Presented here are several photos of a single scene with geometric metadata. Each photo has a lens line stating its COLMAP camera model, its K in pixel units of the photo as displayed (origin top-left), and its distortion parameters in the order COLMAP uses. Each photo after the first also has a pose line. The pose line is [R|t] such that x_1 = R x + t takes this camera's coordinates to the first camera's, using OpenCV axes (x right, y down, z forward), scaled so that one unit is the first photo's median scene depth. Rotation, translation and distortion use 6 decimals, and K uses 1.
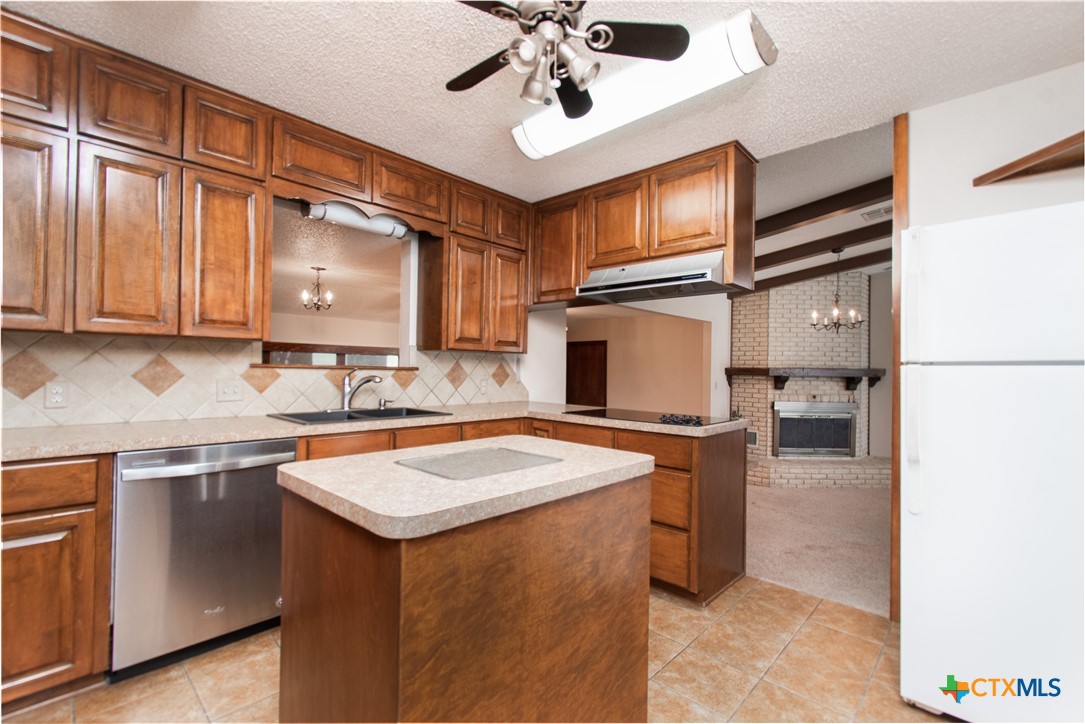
lens RADIAL K [[484.0, 0, 536.6], [0, 484.0, 365.8], [0, 0, 1]] dist [0.007921, -0.000550]
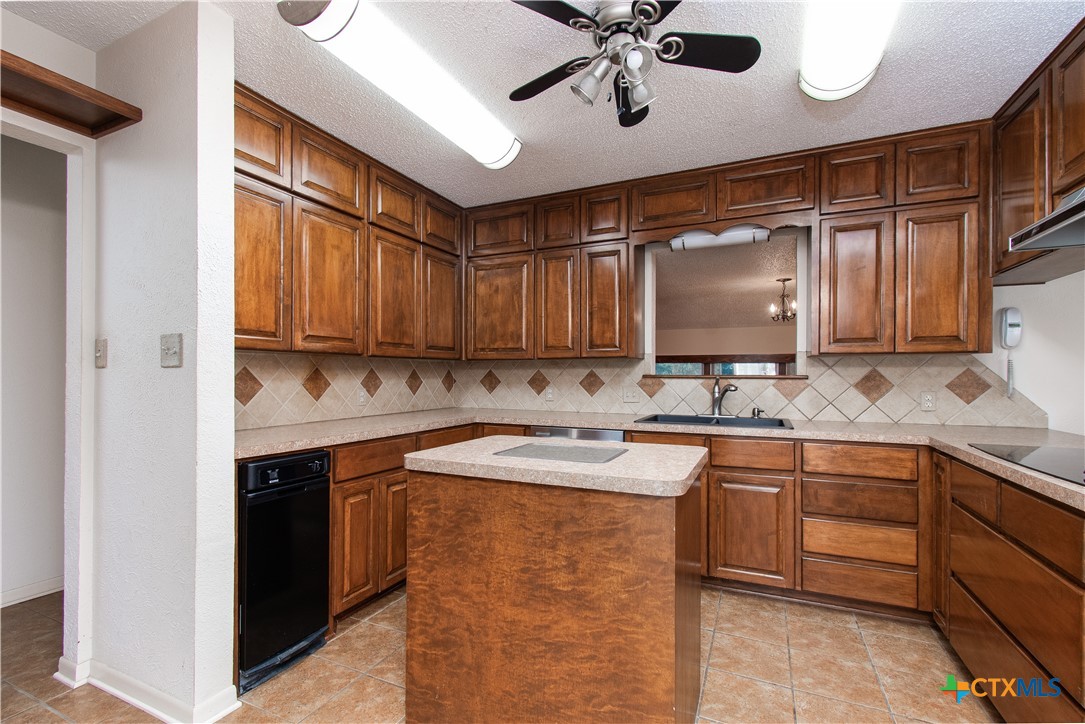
lens RADIAL K [[484.0, 0, 535.8], [0, 484.0, 373.2], [0, 0, 1]] dist [0.007921, -0.000550]
pose [[0.311057, -0.019370, -0.950194, 0.566997], [0.008813, 0.999808, -0.017496, 0.012164], [0.950351, -0.002932, 0.311168, 0.314859]]
